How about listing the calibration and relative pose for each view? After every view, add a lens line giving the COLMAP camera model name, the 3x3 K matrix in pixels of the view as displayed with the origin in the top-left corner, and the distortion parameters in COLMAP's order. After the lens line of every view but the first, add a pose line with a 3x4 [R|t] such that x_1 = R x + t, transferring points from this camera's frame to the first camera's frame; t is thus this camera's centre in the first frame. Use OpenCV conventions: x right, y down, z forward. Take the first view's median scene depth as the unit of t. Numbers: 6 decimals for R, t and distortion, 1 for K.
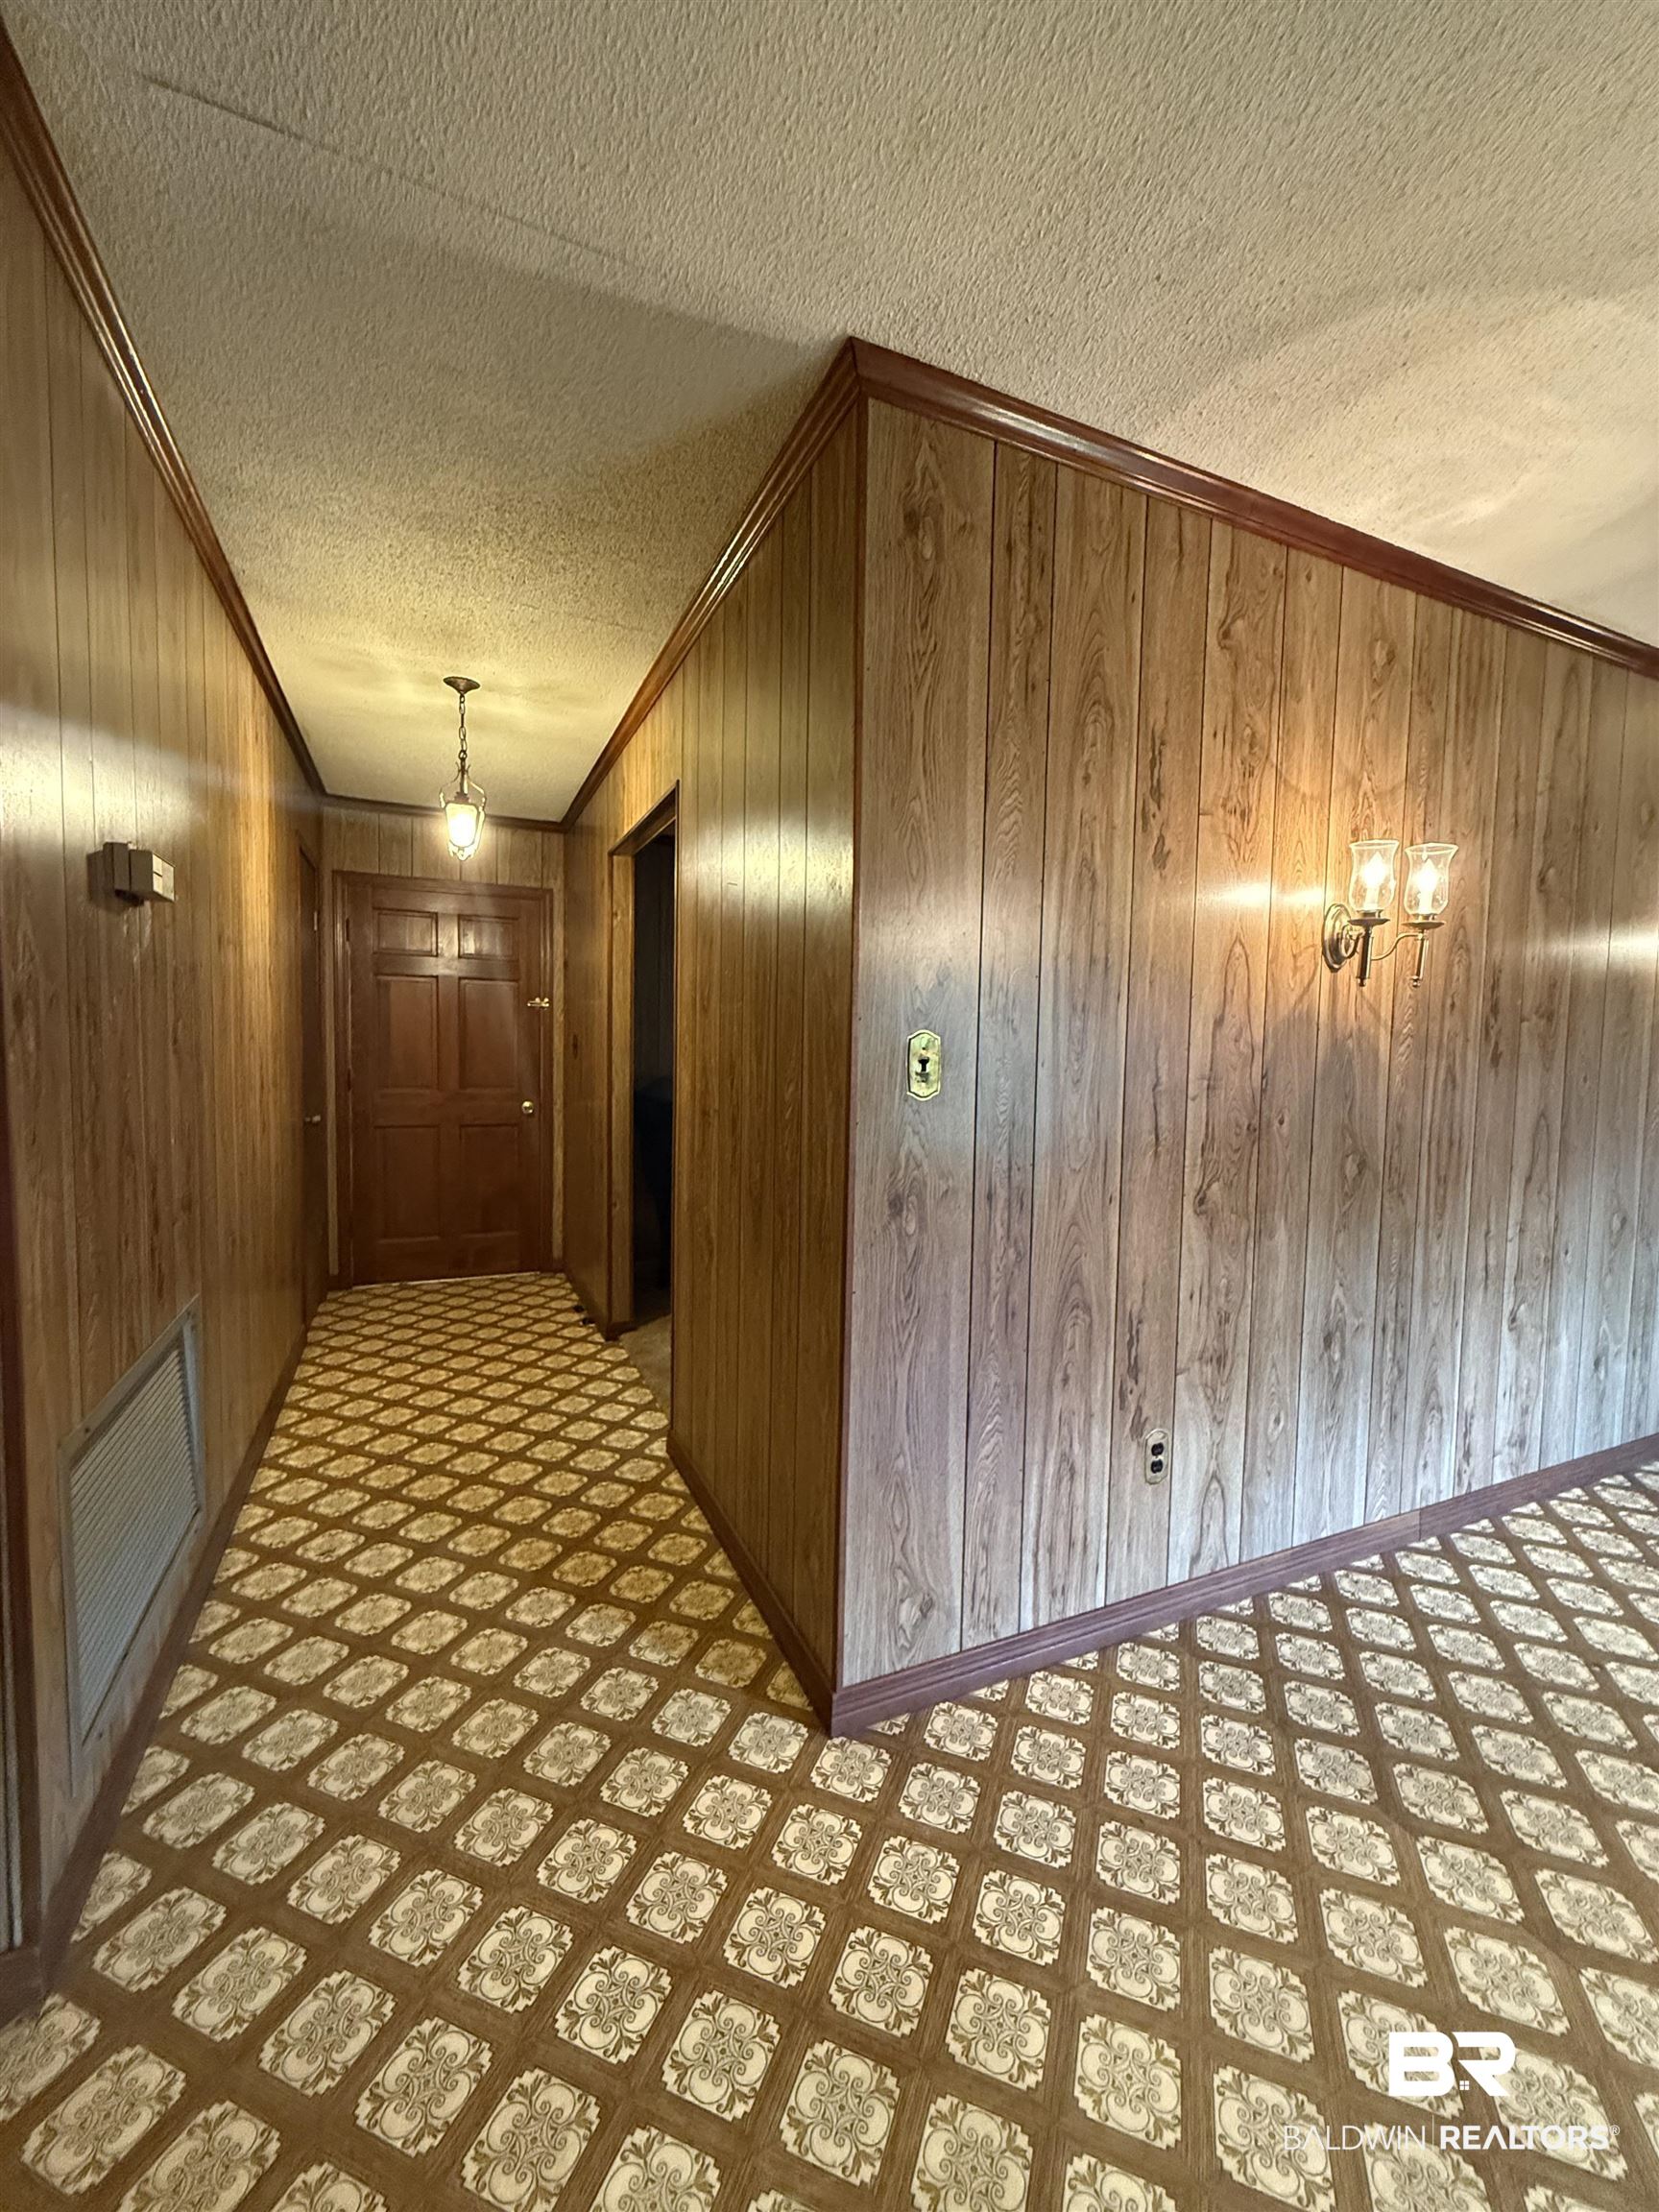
lens RADIAL K [[883.6, 0, 836.9], [0, 883.6, 1097.9], [0, 0, 1]] dist [0.001643, -0.000348]
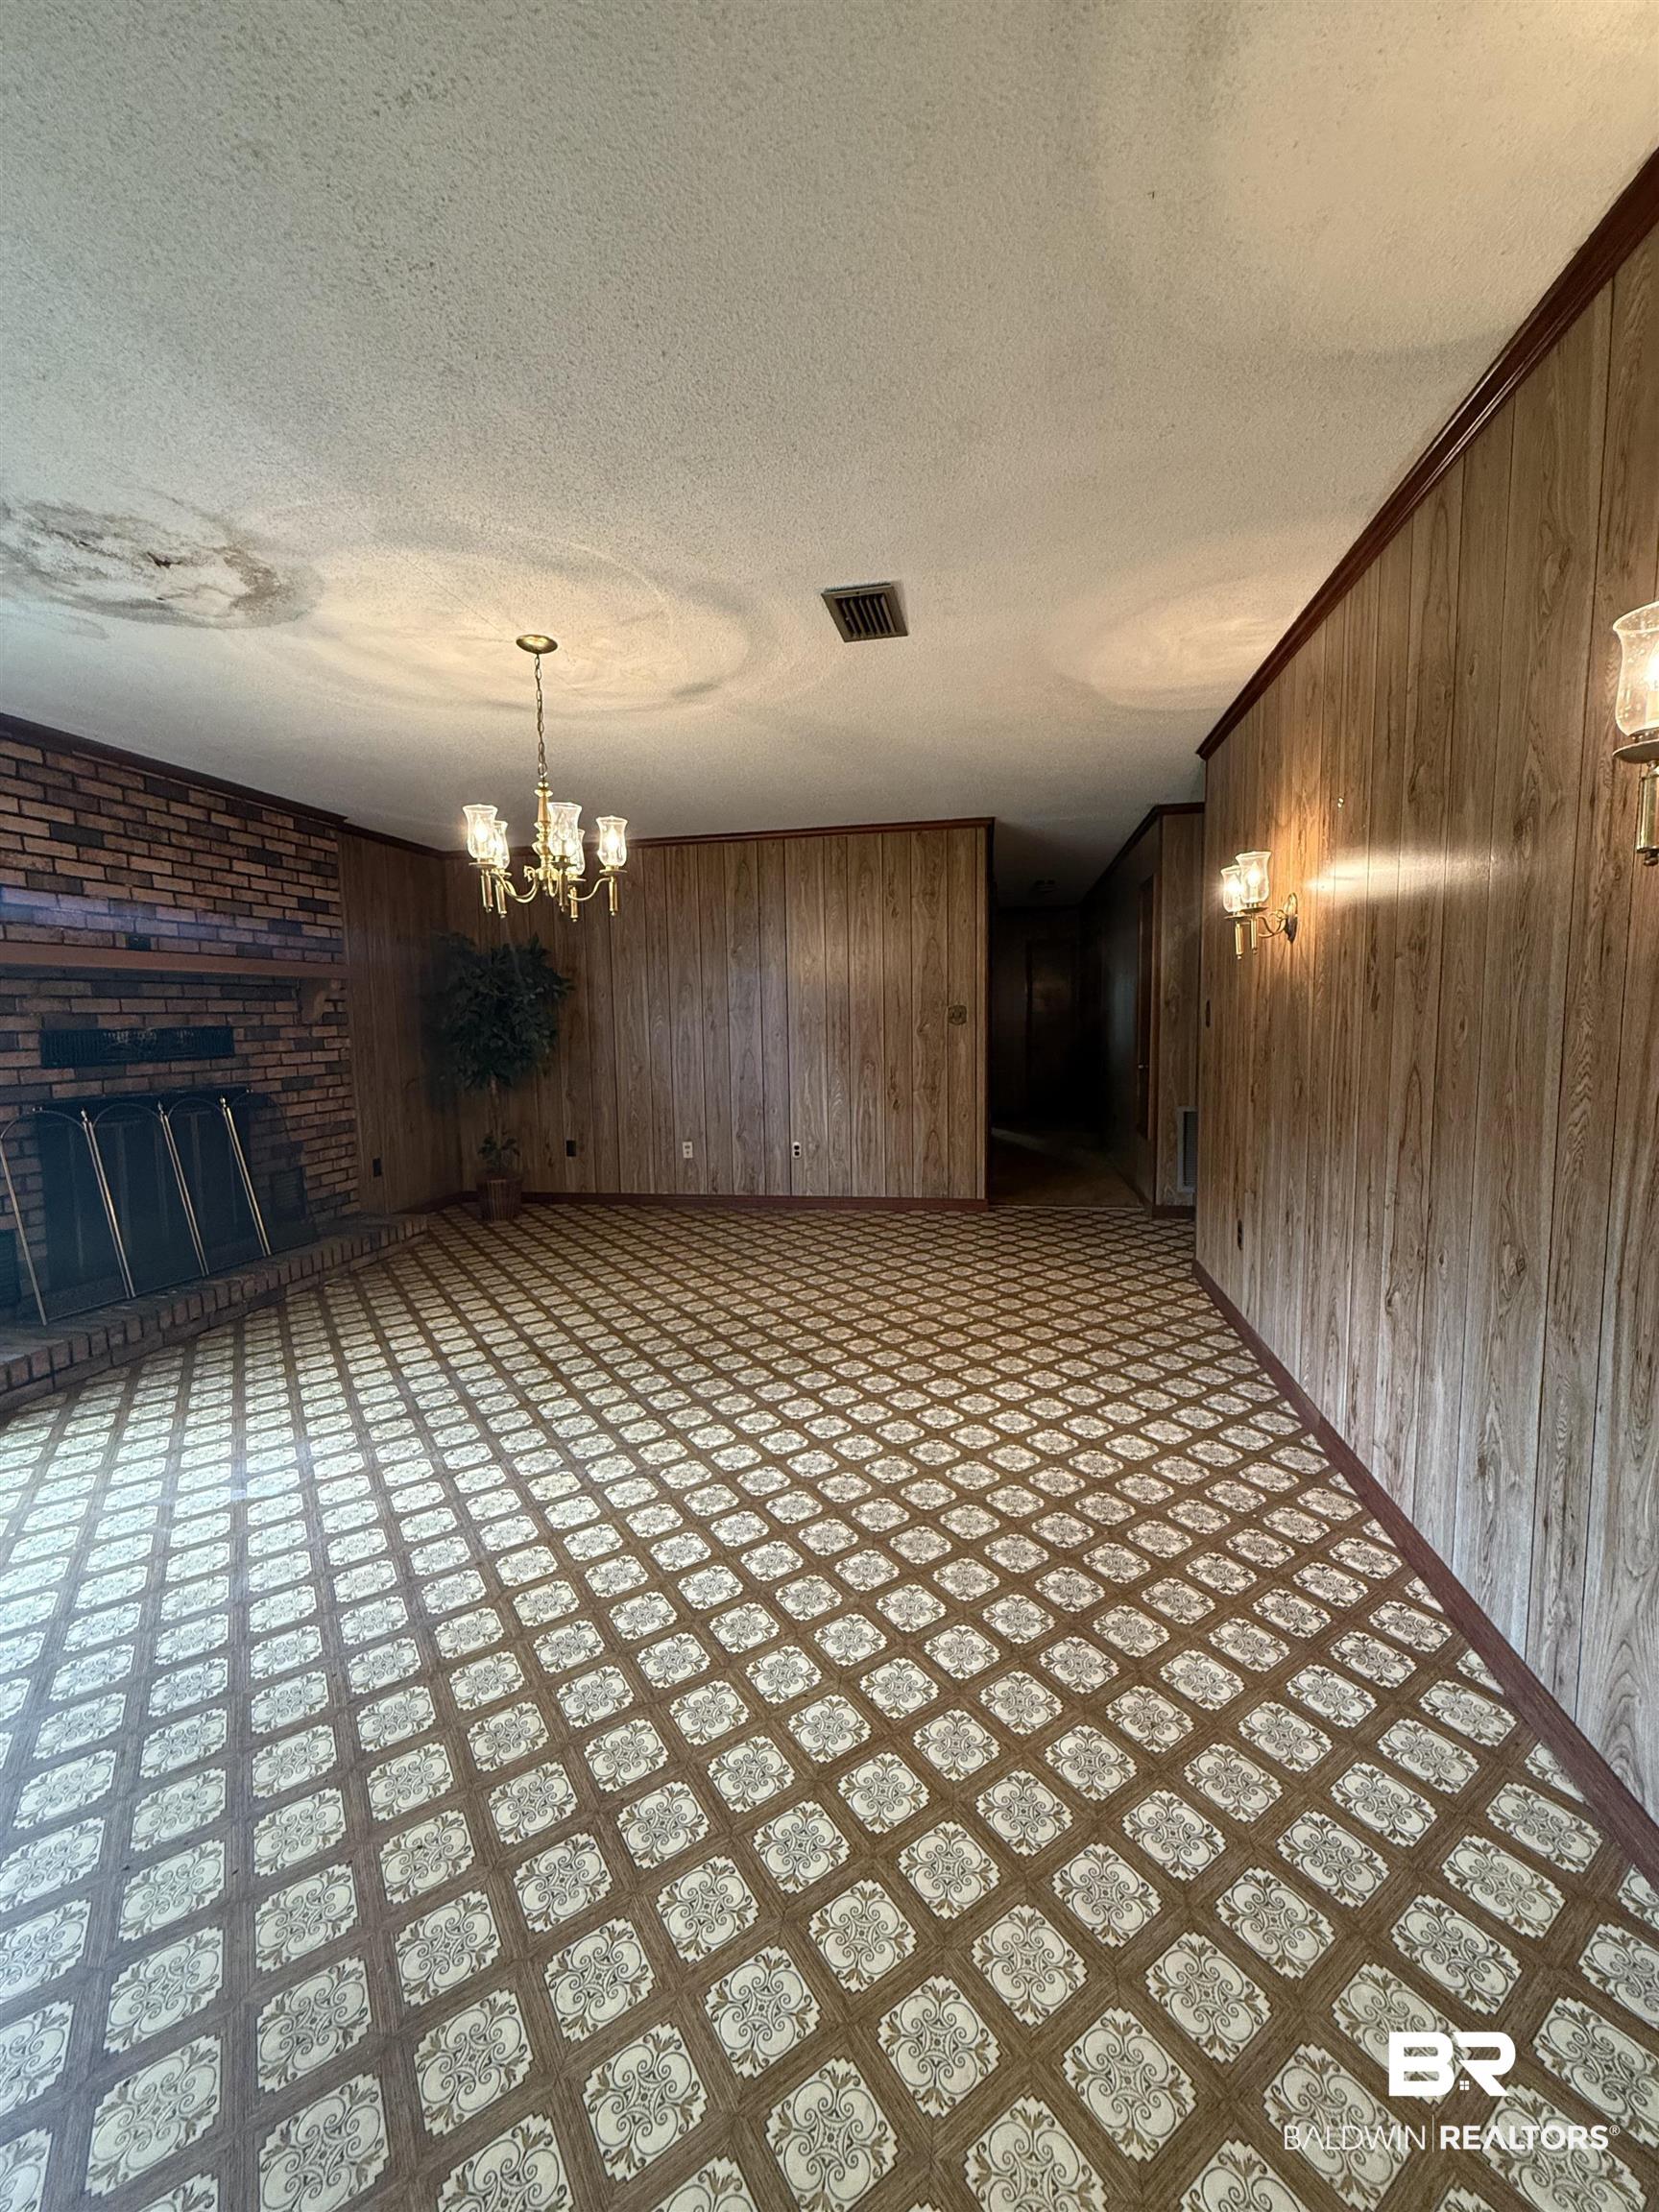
lens RADIAL K [[883.6, 0, 826.8], [0, 883.6, 1103.4], [0, 0, 1]] dist [0.001643, -0.000348]
pose [[-0.576773, 0.071942, -0.813731, 2.228304], [-0.043560, 0.991989, 0.118577, -0.027886], [0.815742, 0.103838, -0.569018, 1.285939]]
